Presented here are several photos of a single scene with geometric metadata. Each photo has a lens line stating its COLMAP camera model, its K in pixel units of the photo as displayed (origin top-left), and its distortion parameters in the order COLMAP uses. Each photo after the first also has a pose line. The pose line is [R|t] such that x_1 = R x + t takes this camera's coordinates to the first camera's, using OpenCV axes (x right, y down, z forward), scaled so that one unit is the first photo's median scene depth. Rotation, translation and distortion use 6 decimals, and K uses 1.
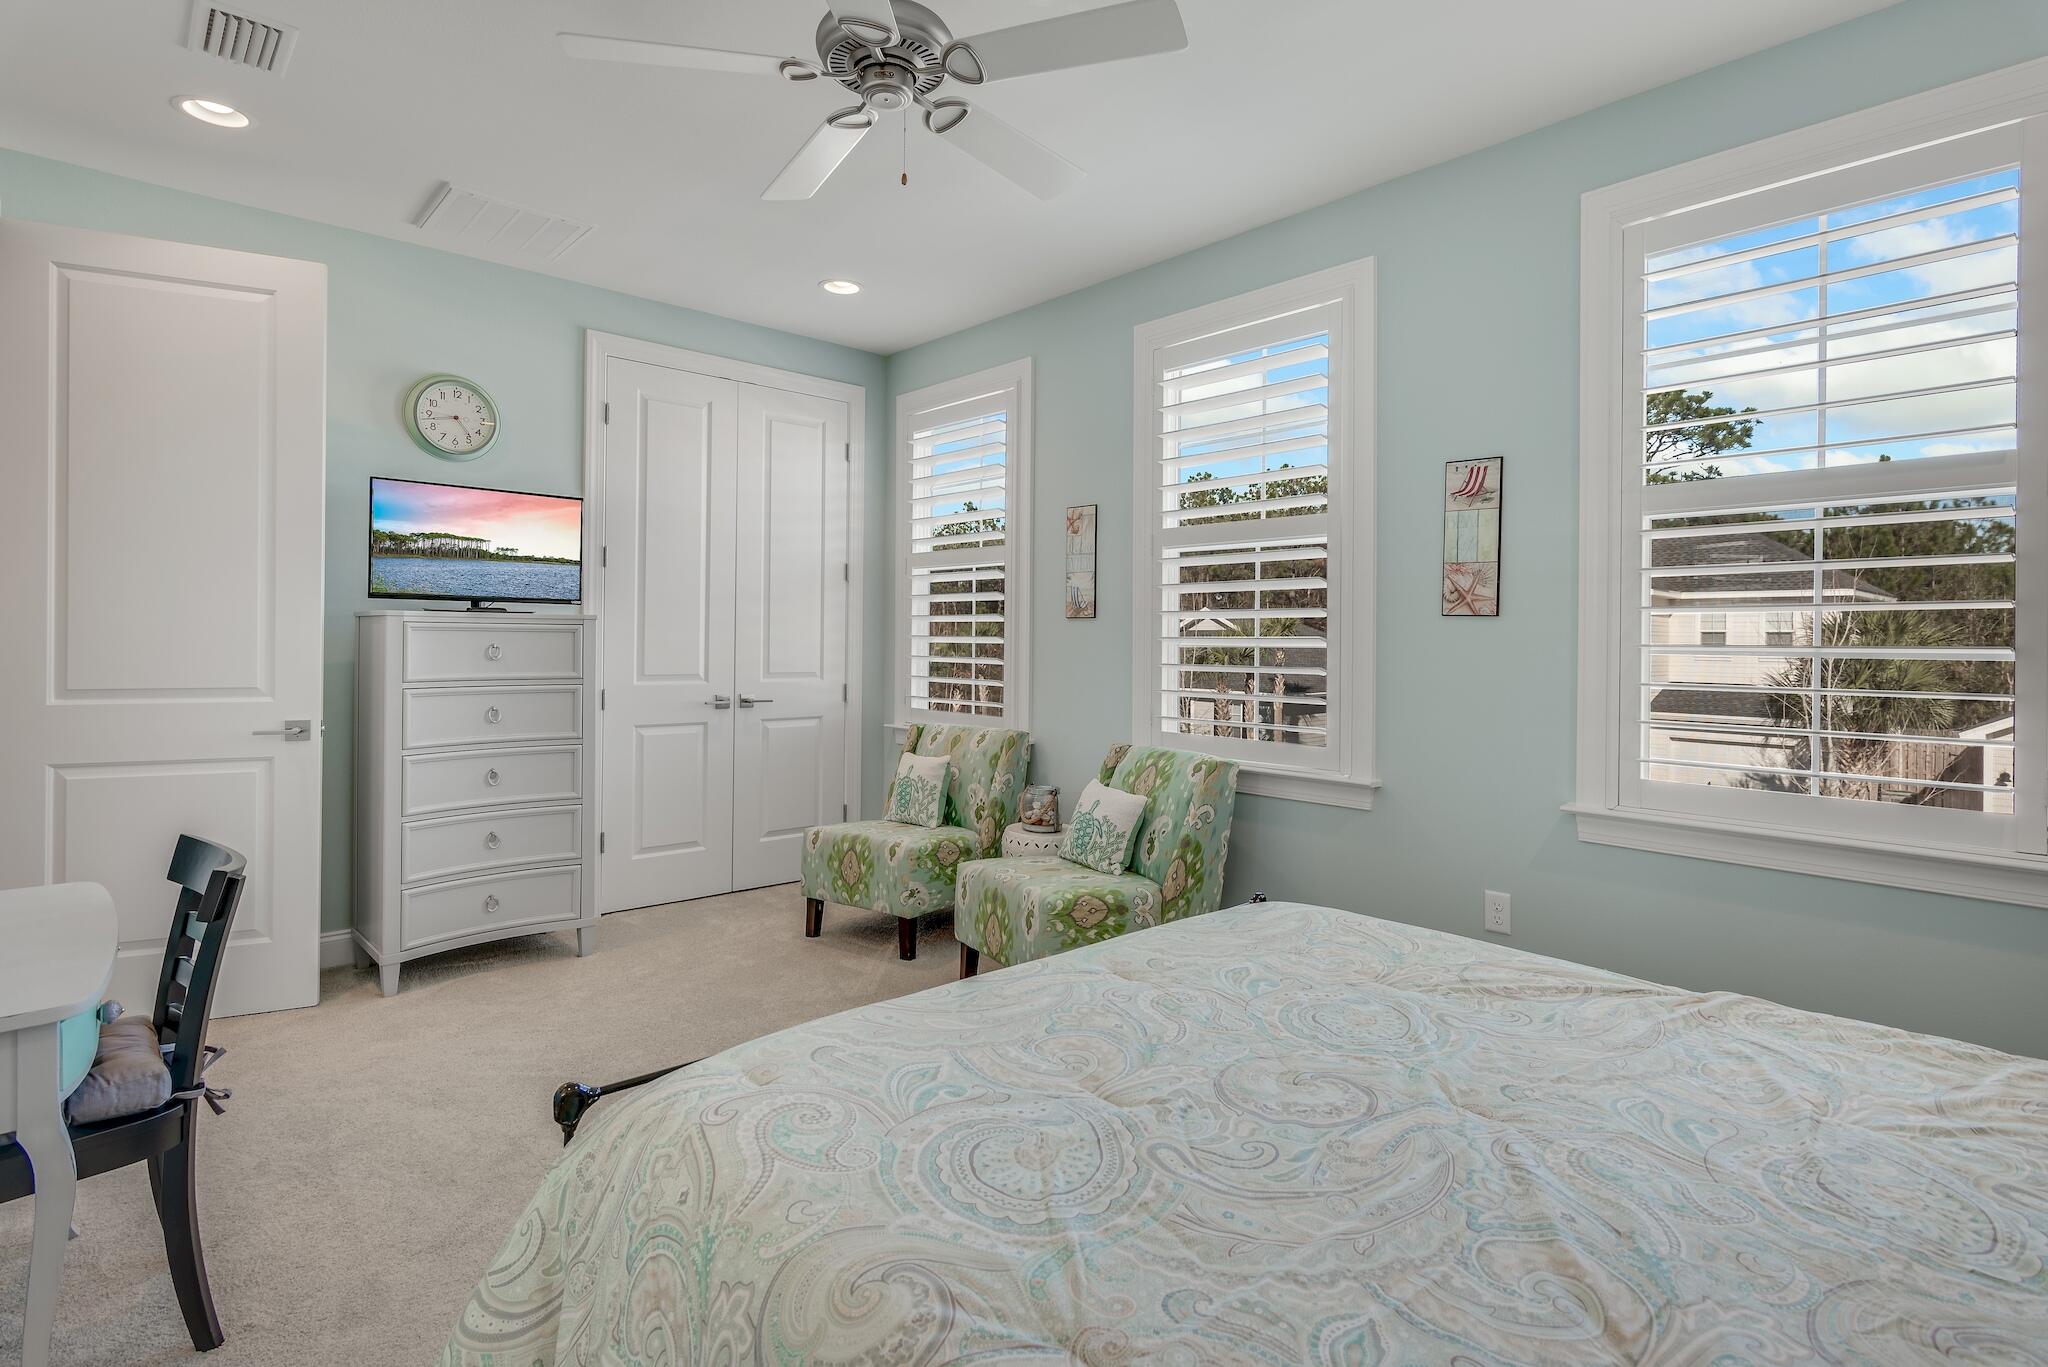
lens RADIAL K [[1029.7, 0, 989.7], [0, 1029.7, 642.2], [0, 0, 1]] dist [0.007744, 0.000231]
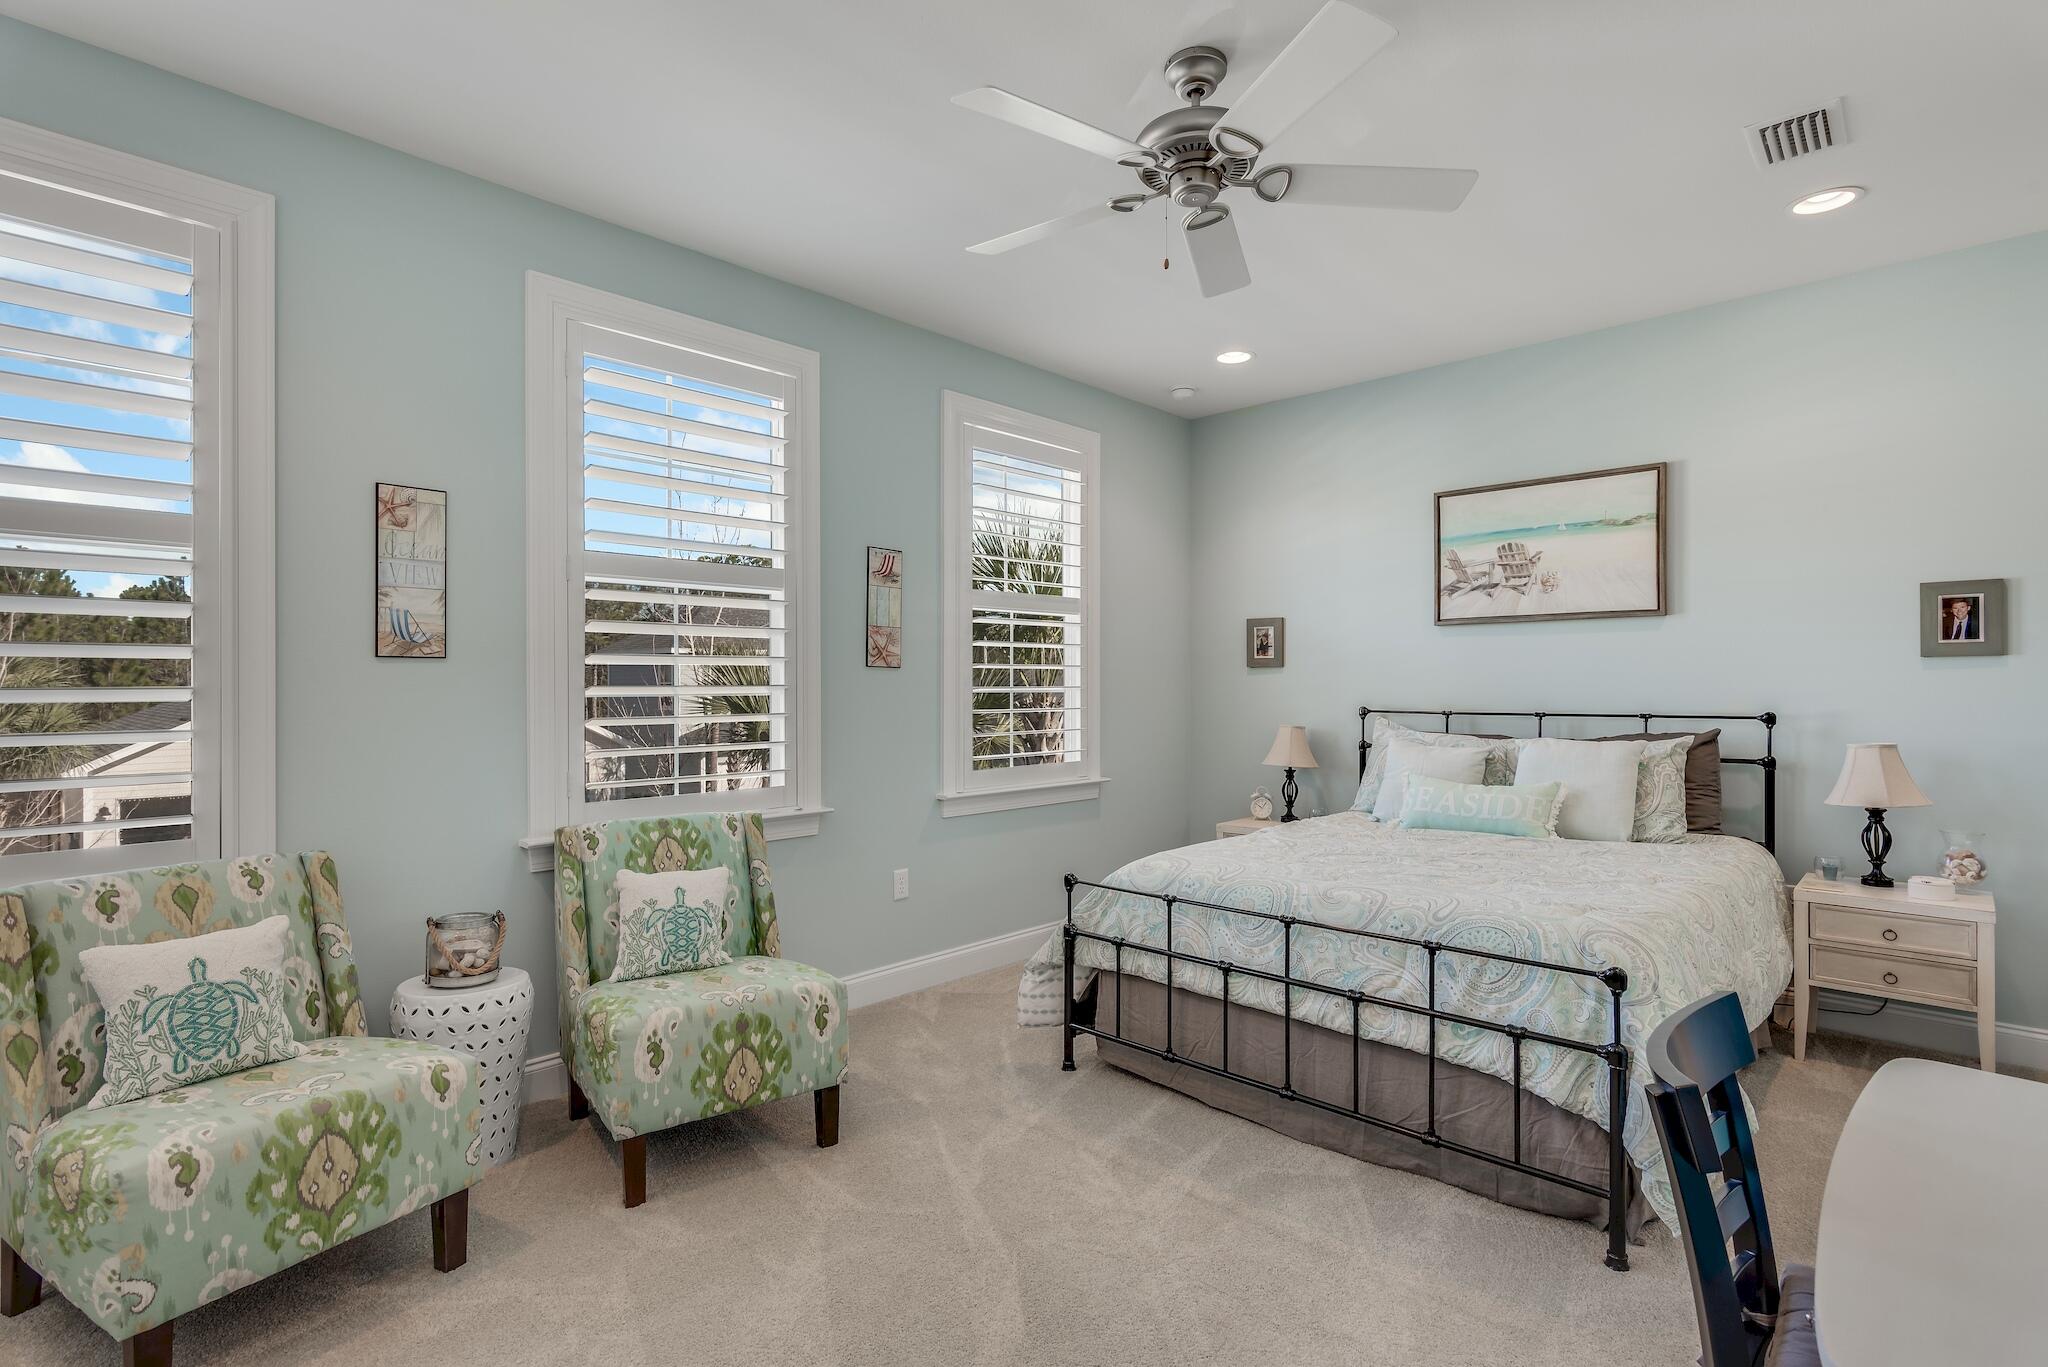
lens RADIAL K [[1018.3, 0, 1023.3], [0, 1018.3, 673.4], [0, 0, 1]] dist [0.000610, -0.001022]
pose [[-0.106846, 0.005417, 0.994261, -0.764411], [0.004716, 0.999977, -0.004942, -0.009462], [-0.994264, 0.004161, -0.106869, 0.871134]]
